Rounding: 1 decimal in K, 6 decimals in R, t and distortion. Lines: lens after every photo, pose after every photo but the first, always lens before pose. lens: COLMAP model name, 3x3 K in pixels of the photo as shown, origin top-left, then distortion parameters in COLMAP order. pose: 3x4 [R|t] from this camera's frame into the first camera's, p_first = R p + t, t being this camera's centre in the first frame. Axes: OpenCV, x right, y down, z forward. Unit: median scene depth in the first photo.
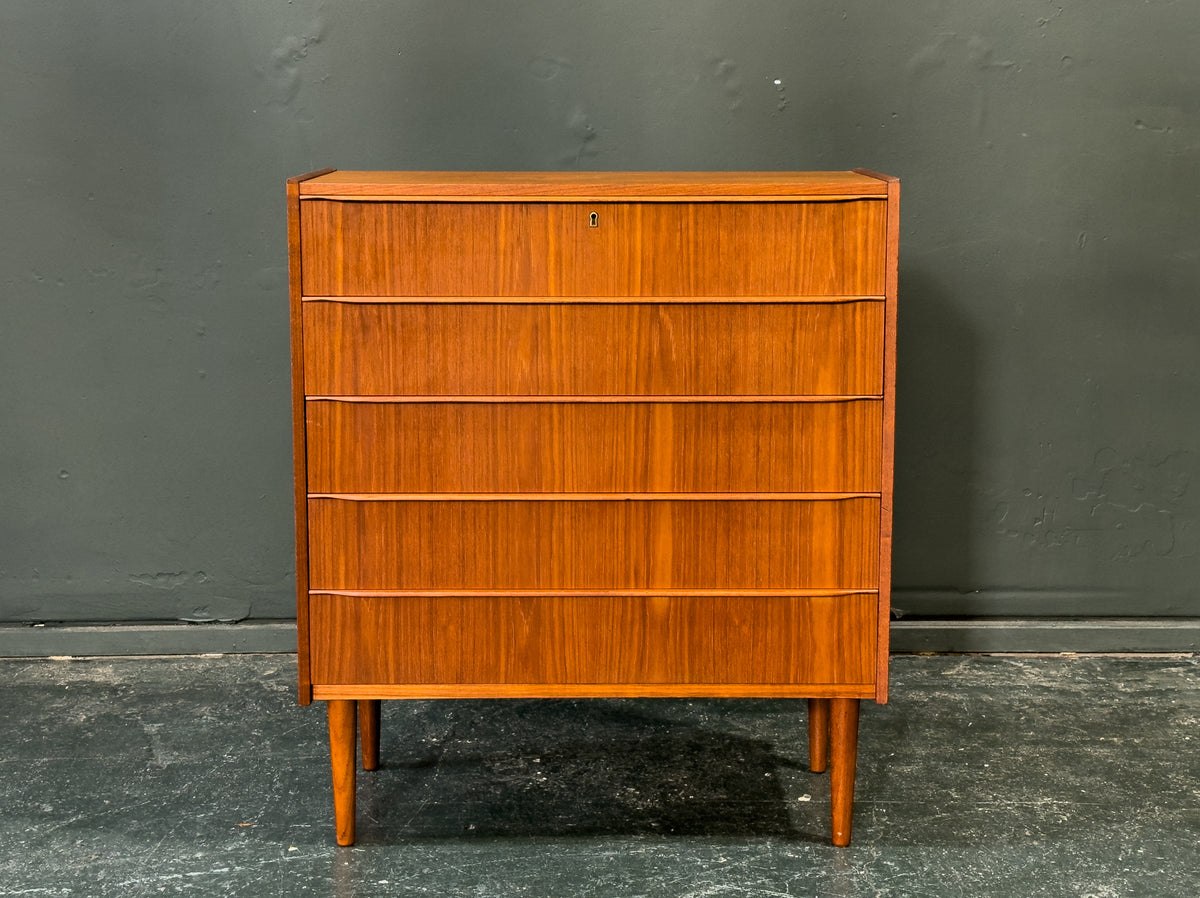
lens RADIAL K [[1851.9, 0, 606.3], [0, 1851.9, 395.2], [0, 0, 1]] dist [0.163039, -0.172715]
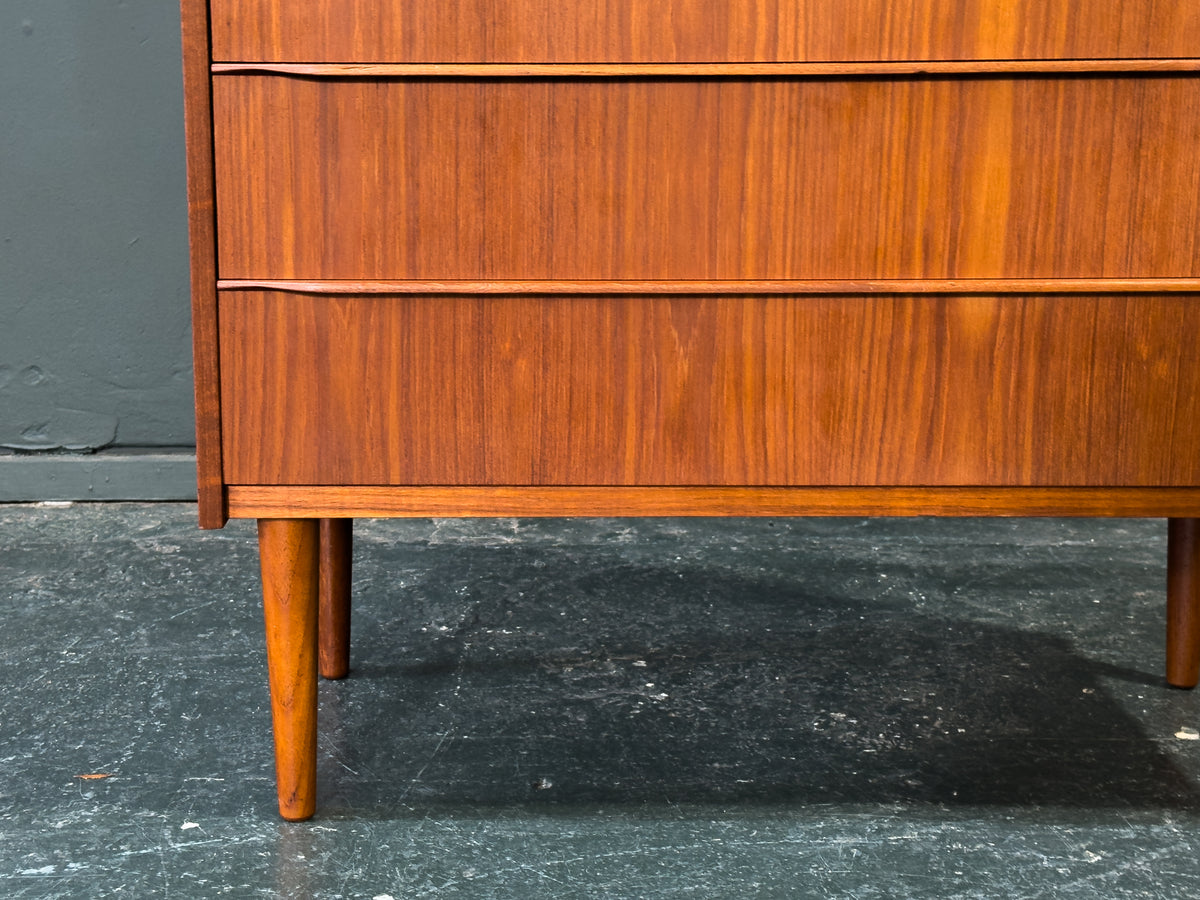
lens RADIAL K [[1950.3, 0, 514.2], [0, 1950.3, 435.5], [0, 0, 1]] dist [0.174062, -0.305488]
pose [[0.999996, 0.001813, -0.002154, -0.084444], [-0.001701, 0.998719, 0.050570, 0.118255], [0.002243, -0.050566, 0.998718, 0.509948]]
